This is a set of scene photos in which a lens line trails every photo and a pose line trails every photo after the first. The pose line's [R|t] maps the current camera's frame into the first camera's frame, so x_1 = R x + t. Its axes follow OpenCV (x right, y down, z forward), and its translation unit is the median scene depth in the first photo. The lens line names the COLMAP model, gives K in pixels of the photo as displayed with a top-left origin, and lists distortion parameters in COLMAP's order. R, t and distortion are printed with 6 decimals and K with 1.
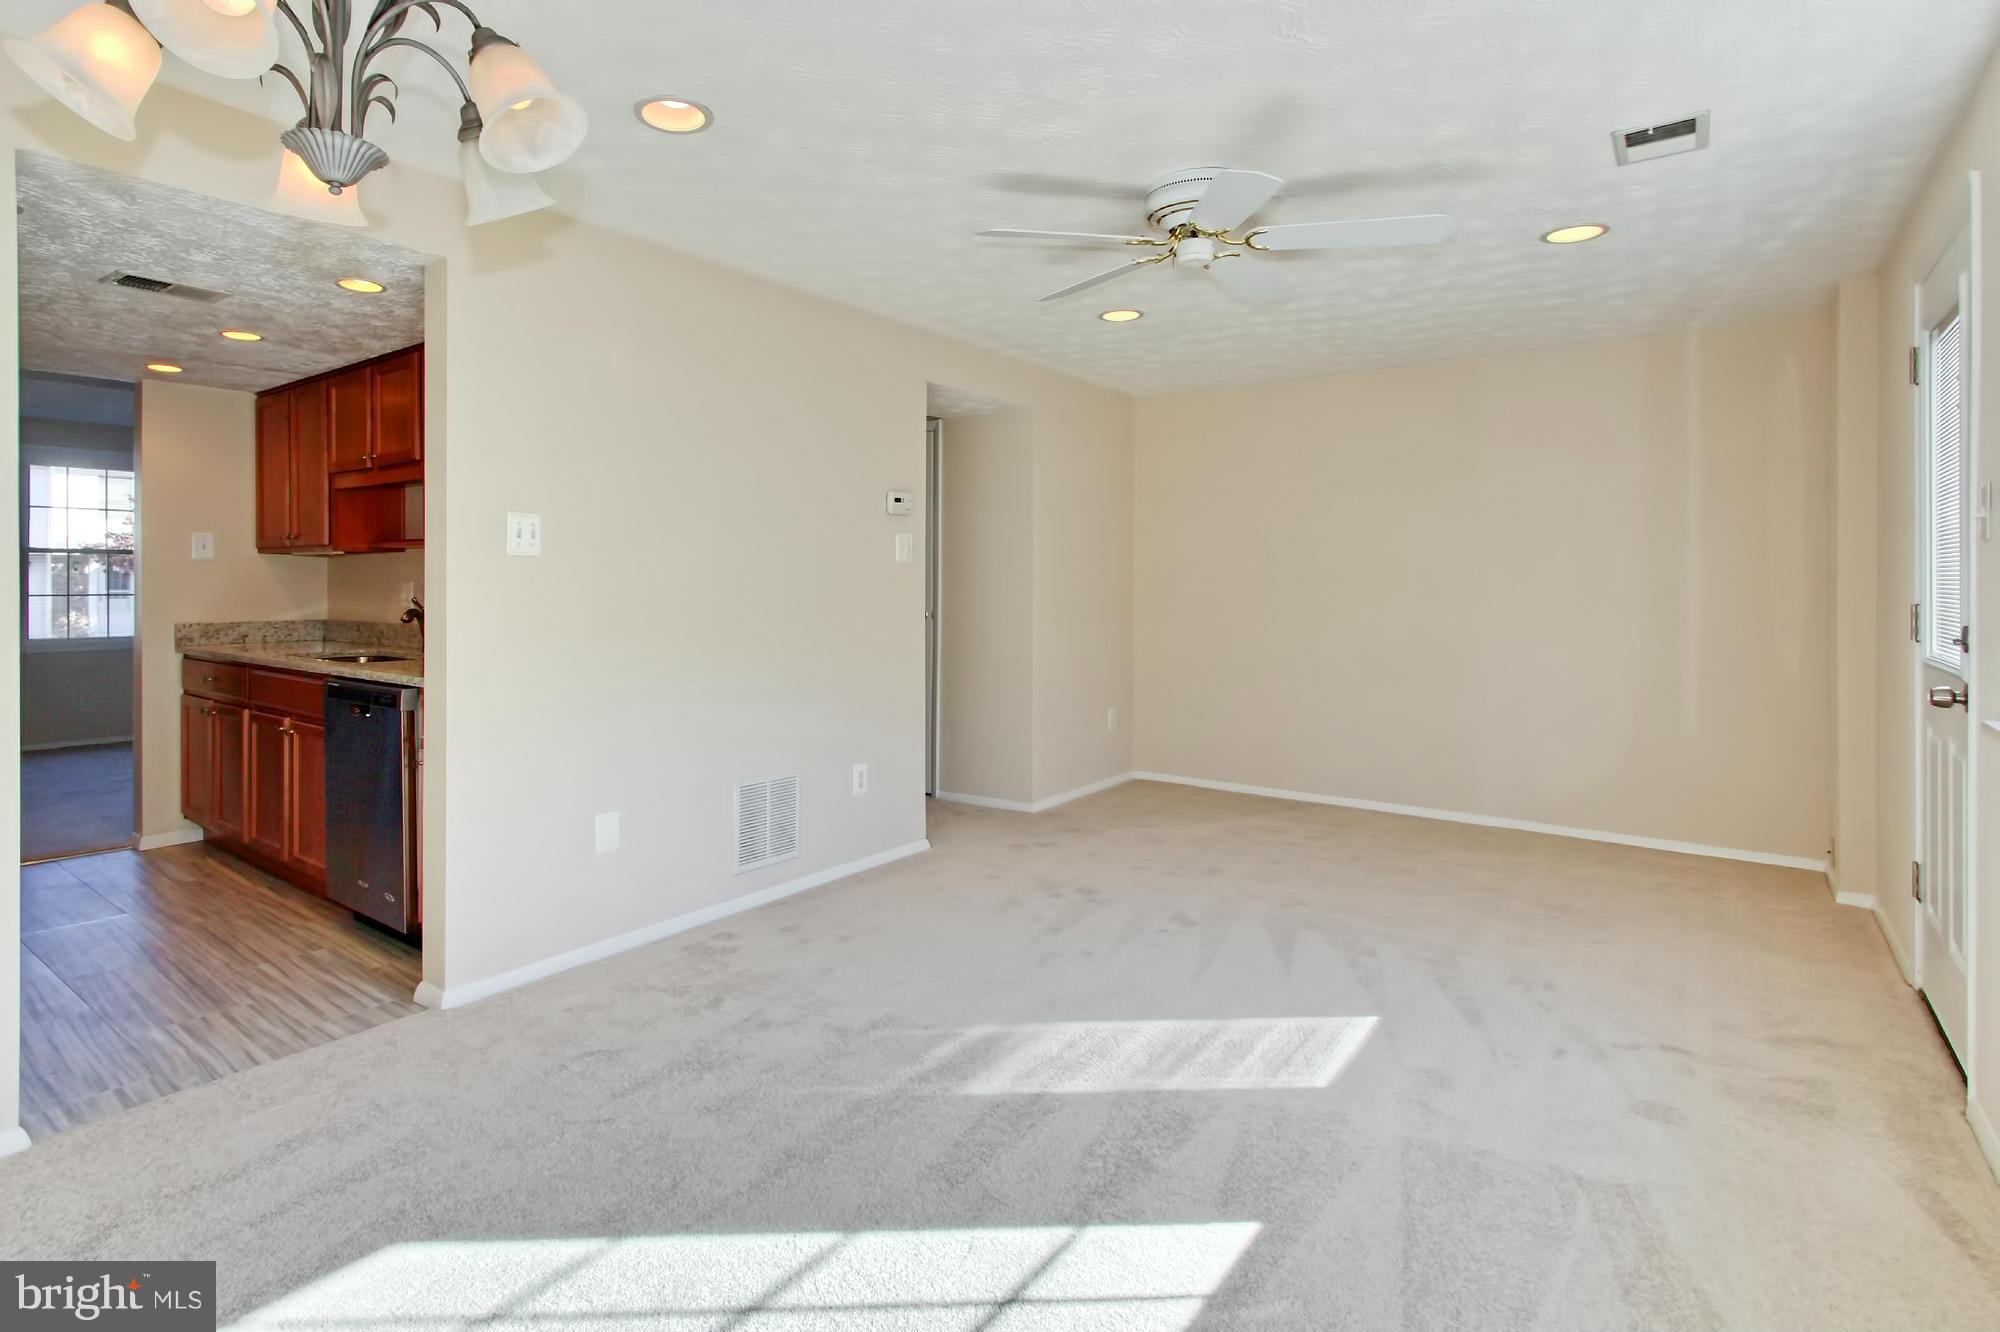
lens RADIAL K [[968.2, 0, 886.3], [0, 968.2, 593.0], [0, 0, 1]] dist [-0.001590, 0.004748]
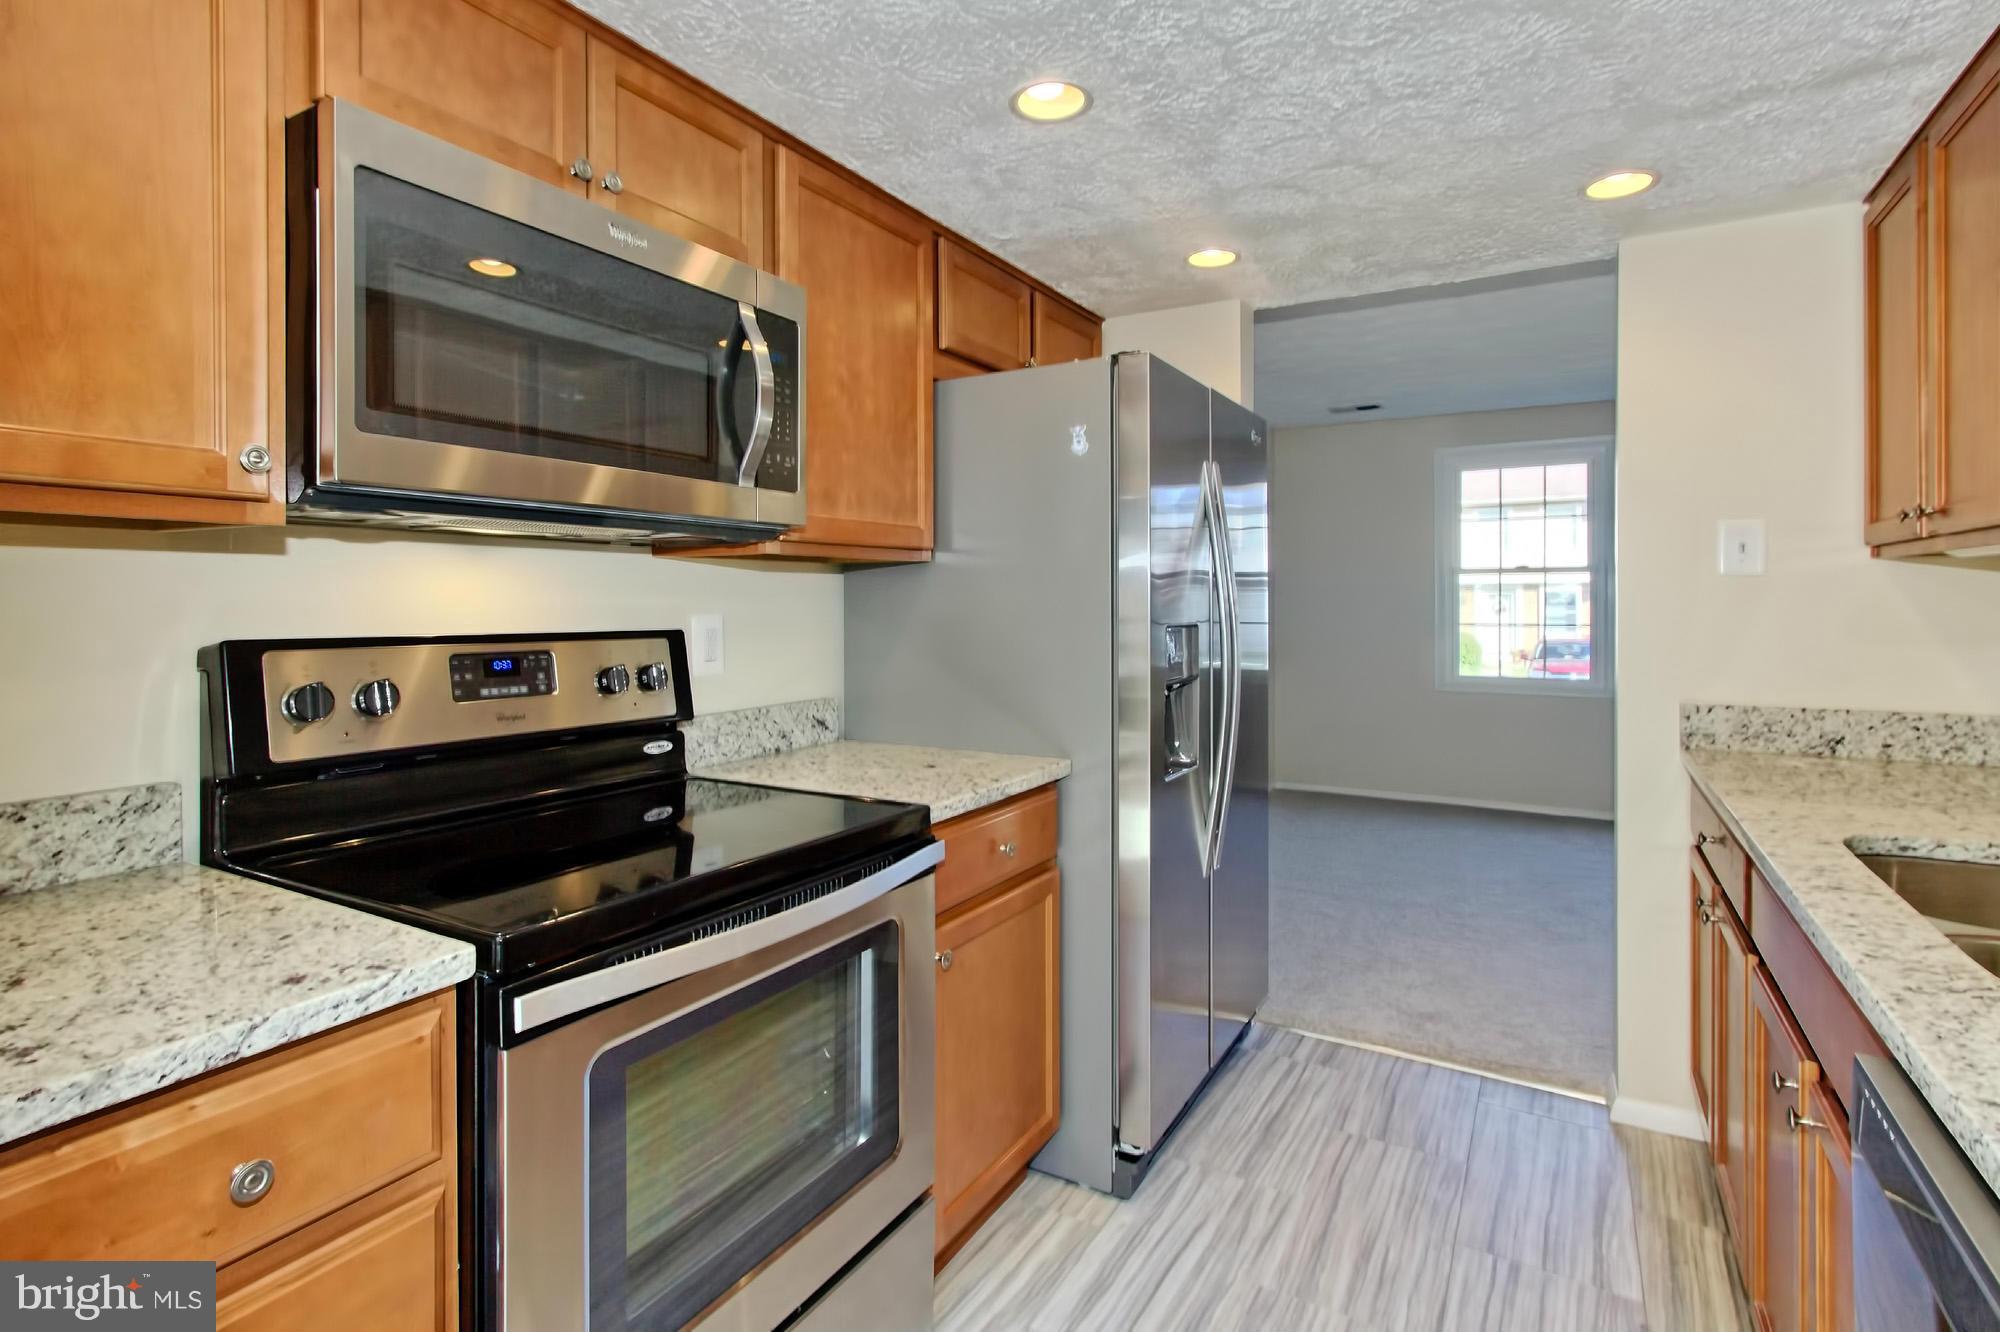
lens RADIAL K [[968.2, 0, 988.2], [0, 968.2, 604.1], [0, 0, 1]] dist [-0.001590, 0.004748]
pose [[0.135641, 0.001336, -0.990757, -0.276865], [-0.007433, 0.999972, 0.000331, -0.017735], [0.990730, 0.007319, 0.135647, 0.567765]]
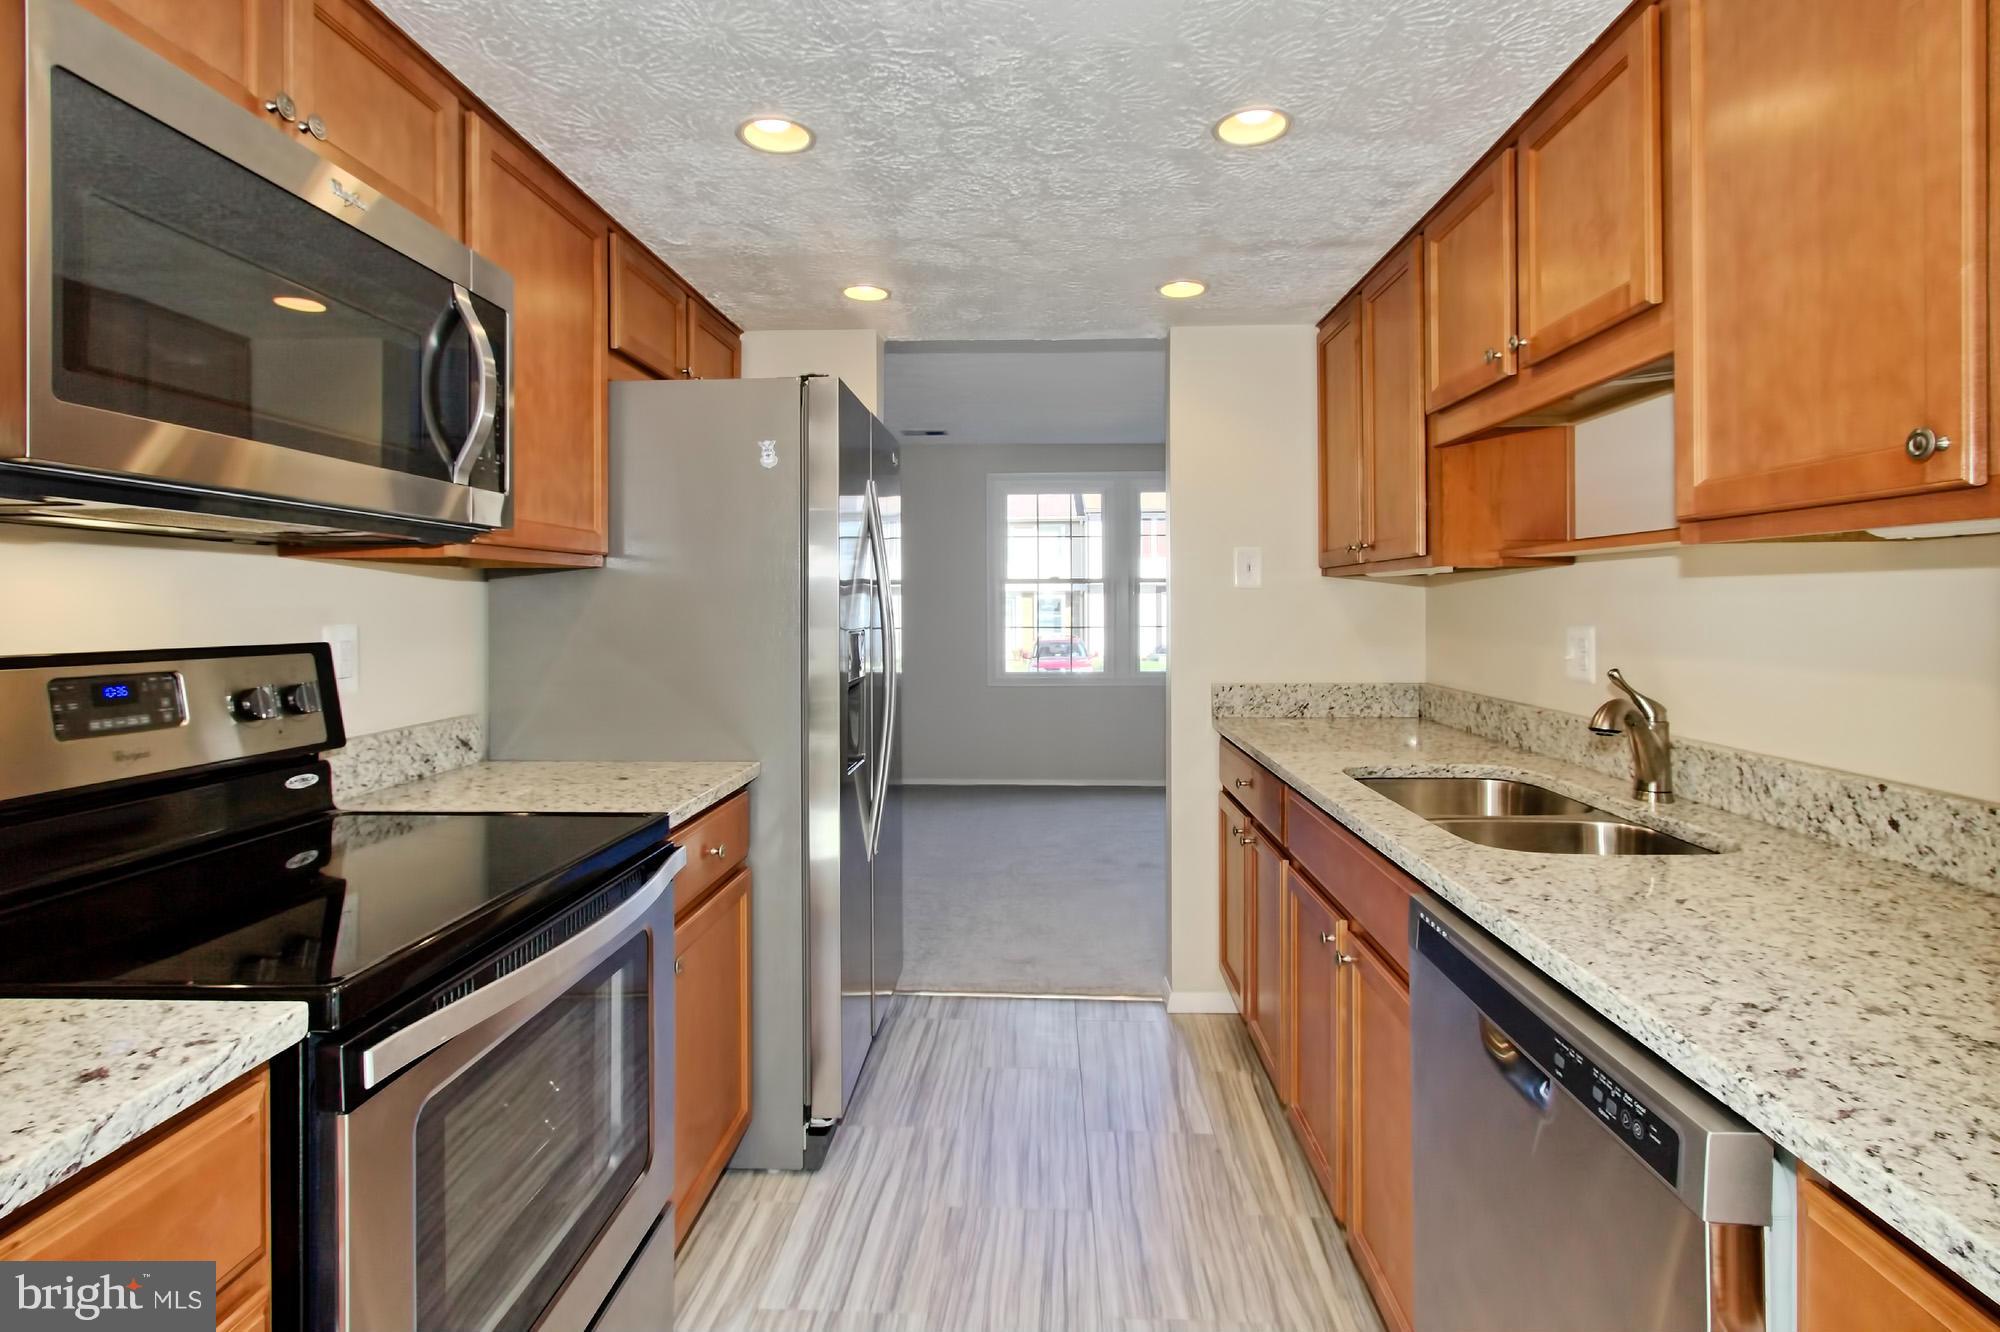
lens RADIAL K [[968.2, 0, 992.6], [0, 968.2, 604.7], [0, 0, 1]] dist [-0.001590, 0.004748]
pose [[0.579134, -0.004565, -0.815220, -0.272416], [-0.003238, 0.999964, -0.007900, -0.017639], [0.815226, 0.007215, 0.579098, 0.484492]]
